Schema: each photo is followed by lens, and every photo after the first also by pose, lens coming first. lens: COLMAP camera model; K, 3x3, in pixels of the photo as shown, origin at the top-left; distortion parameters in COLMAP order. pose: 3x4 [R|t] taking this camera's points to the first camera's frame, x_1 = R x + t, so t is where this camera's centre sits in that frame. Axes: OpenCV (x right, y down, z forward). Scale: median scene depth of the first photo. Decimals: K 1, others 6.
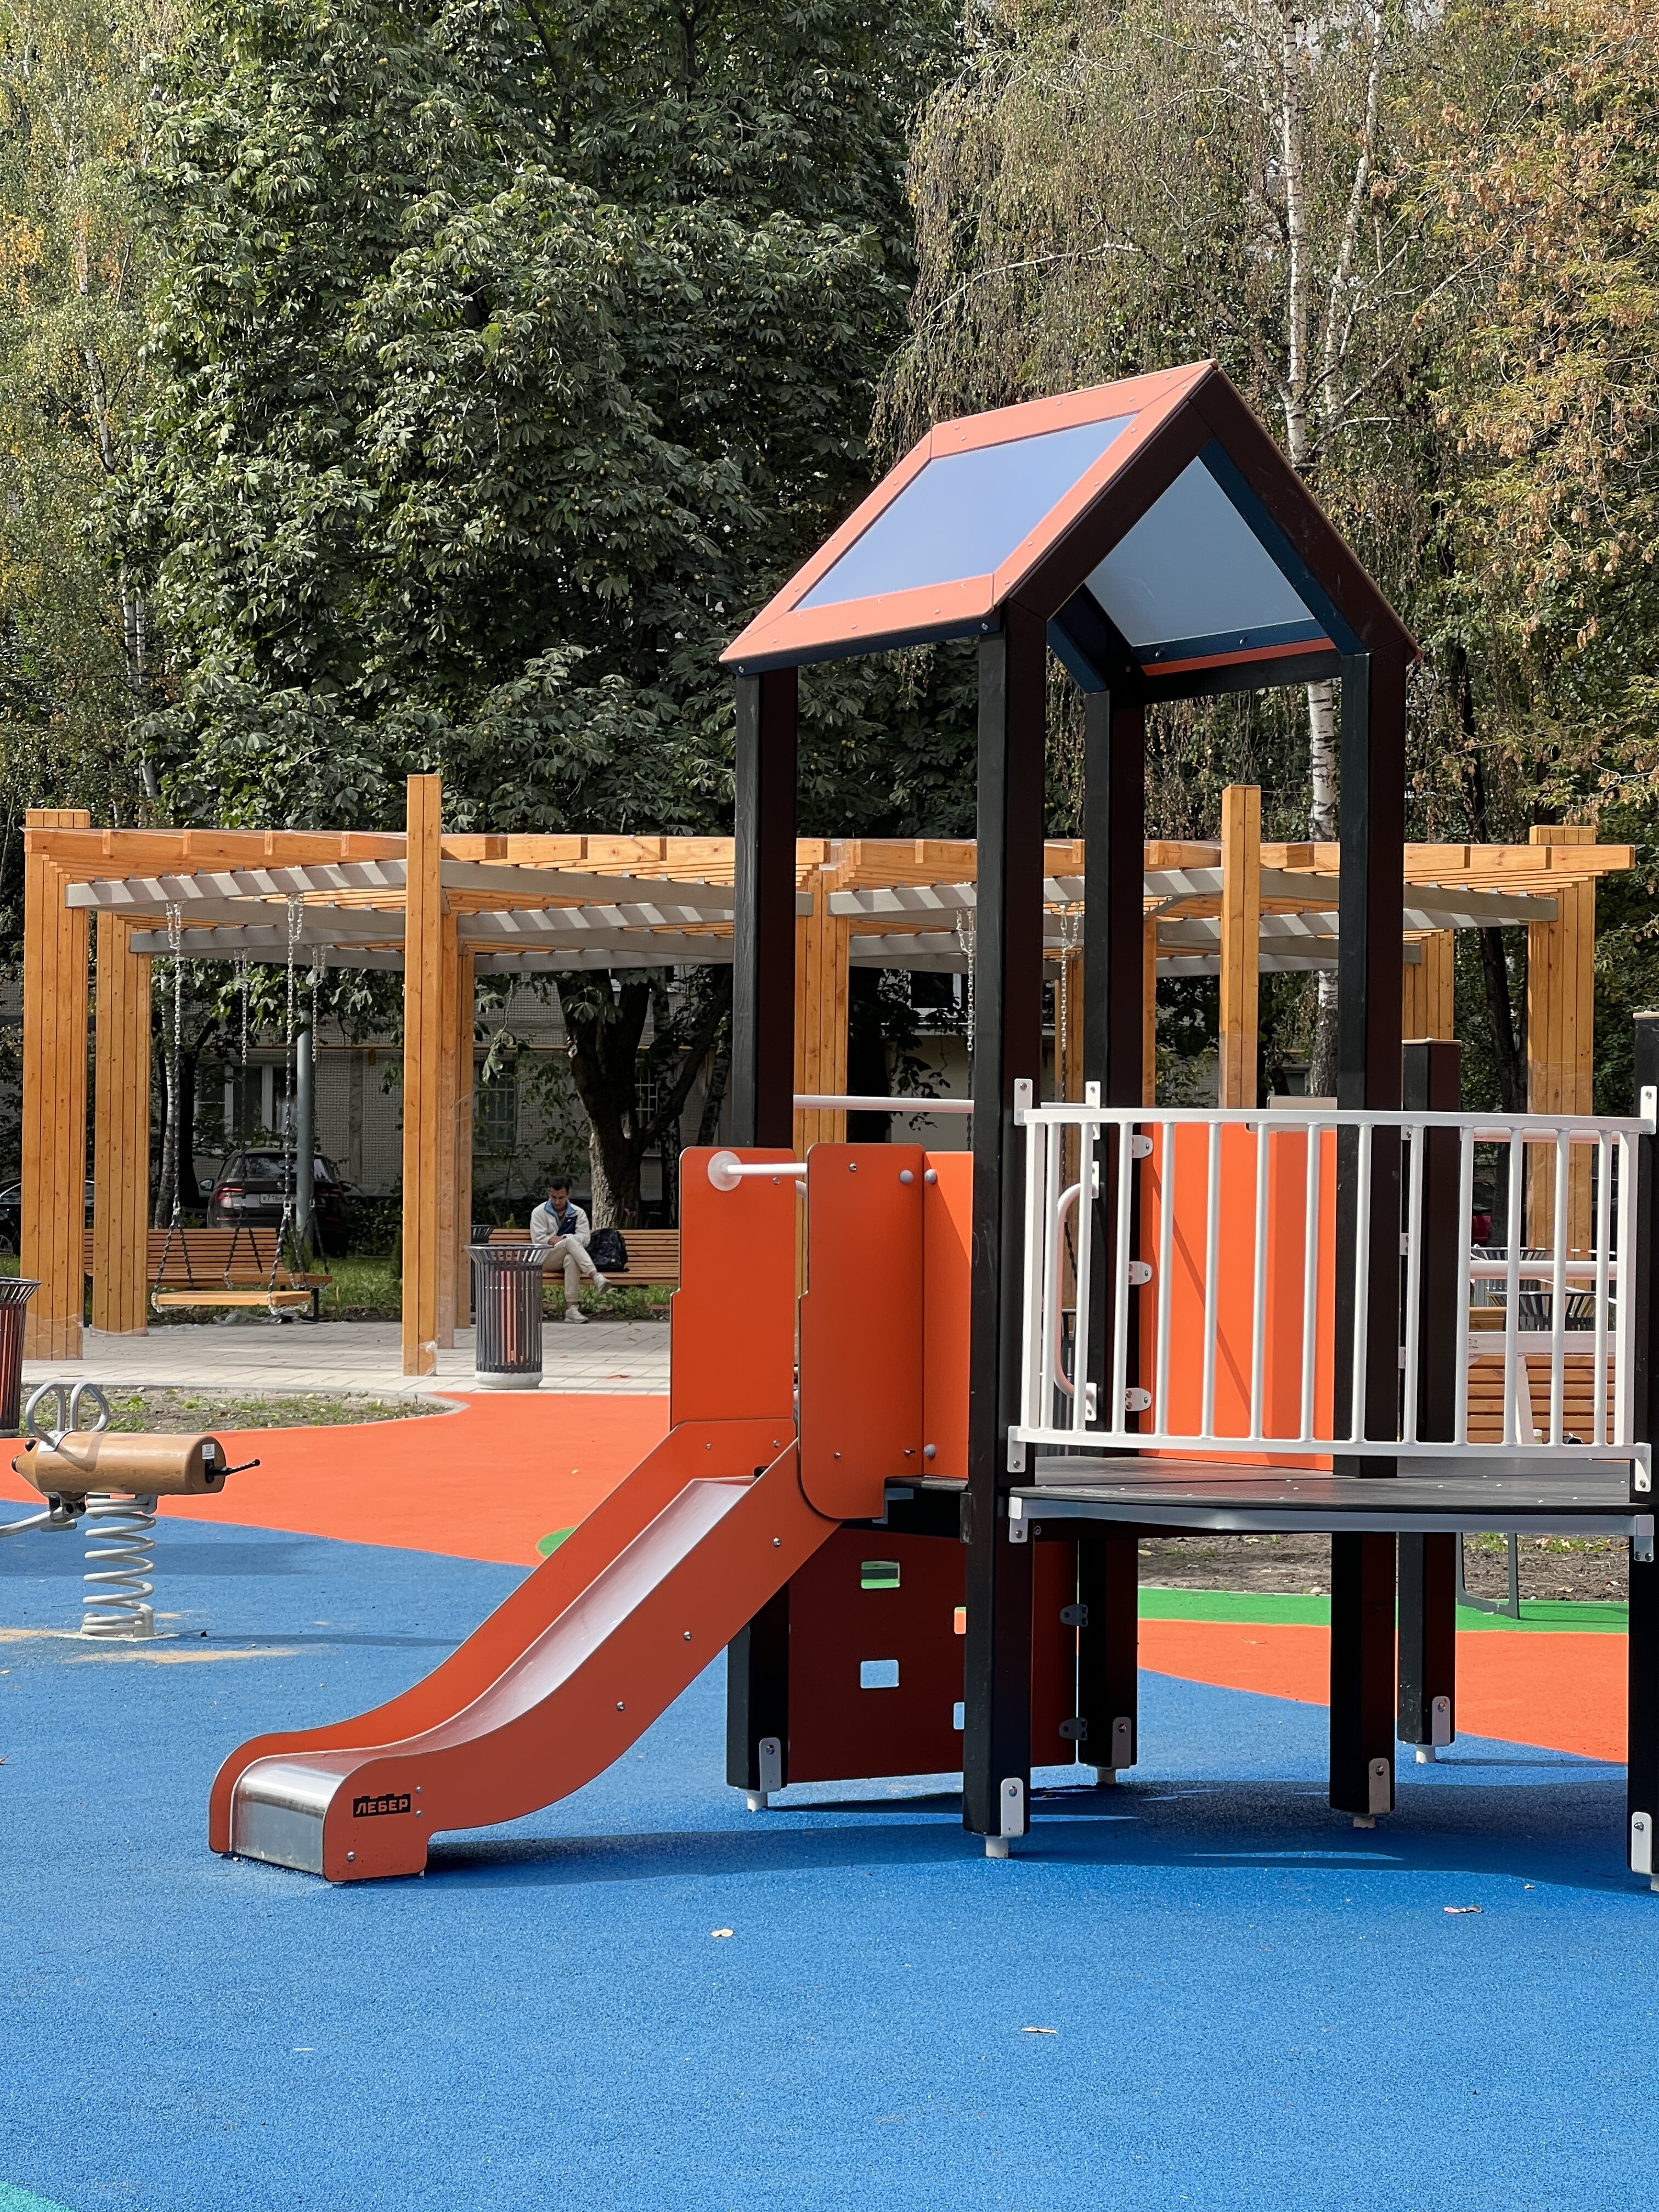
lens RADIAL K [[4993.5, 0, 829.5], [0, 4993.5, 1106.0], [0, 0, 1]] dist [0.056567, 0.353481]
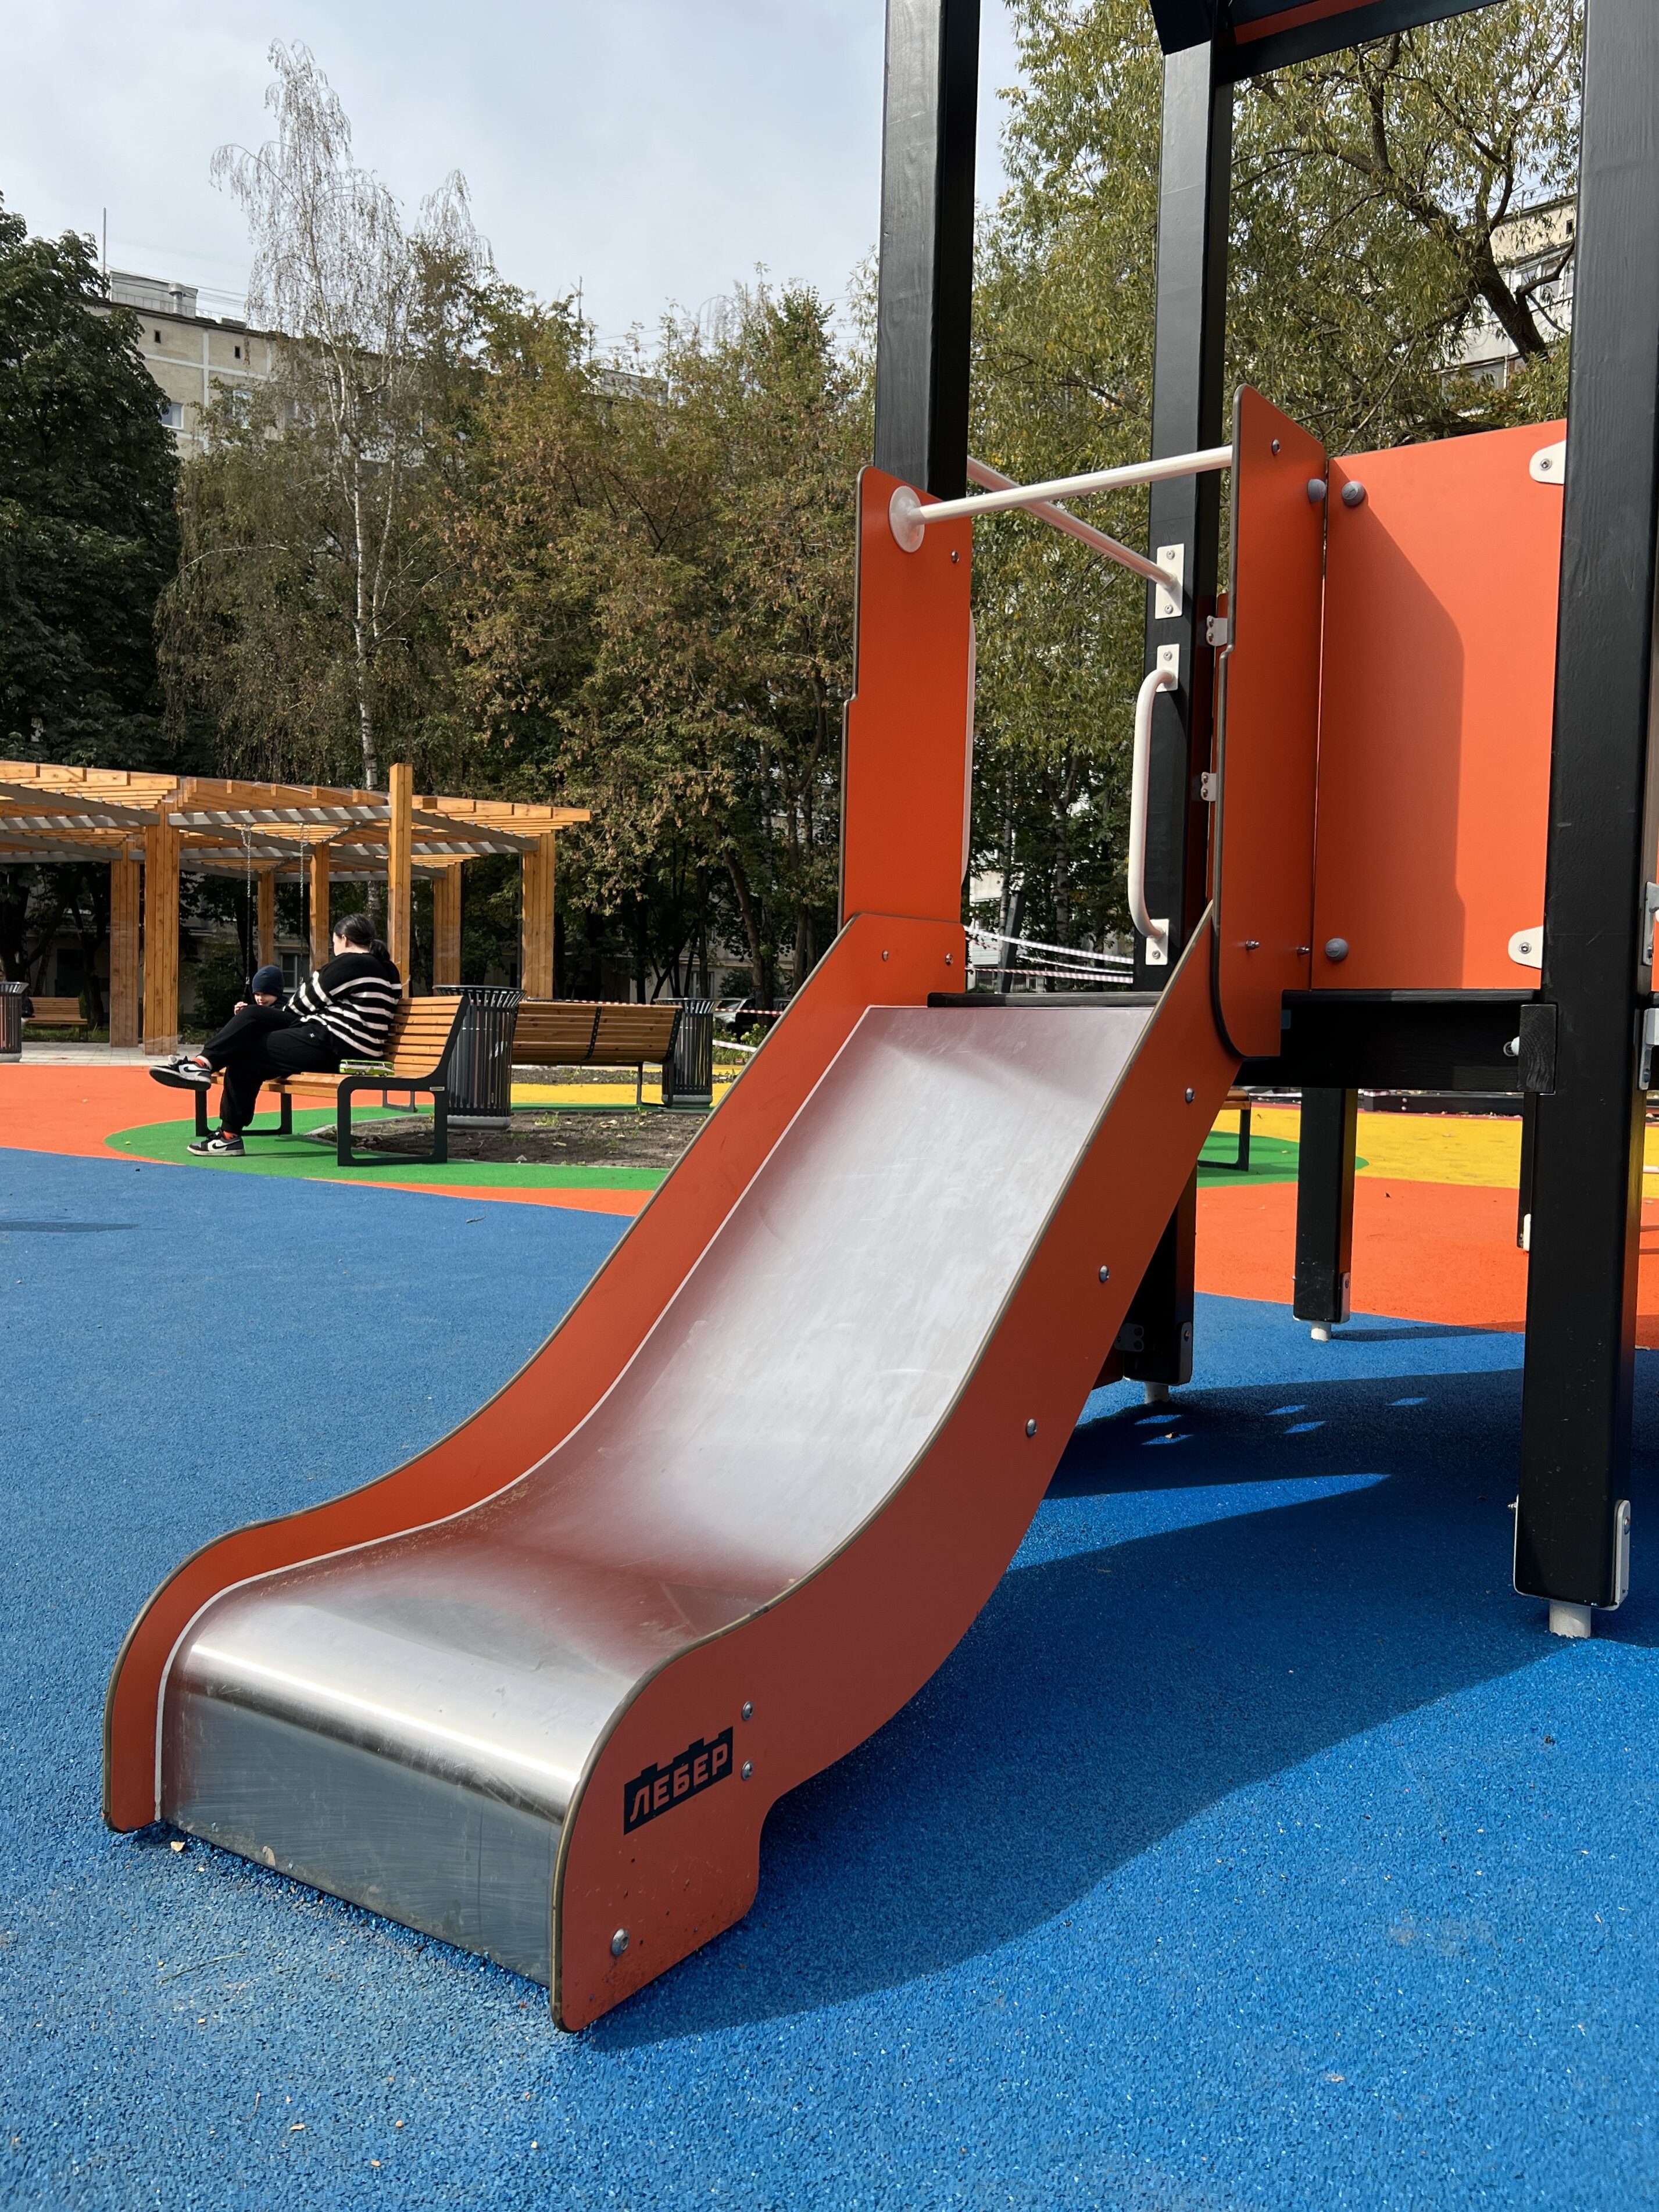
lens RADIAL K [[1761.1, 0, 821.4], [0, 1761.1, 1112.0], [0, 0, 1]] dist [0.080323, -0.133759]
pose [[0.918837, 0.000149, 0.394636, -0.032589], [-0.025857, 0.997874, 0.059826, 0.020530], [-0.393788, -0.065174, 0.916888, 0.217999]]
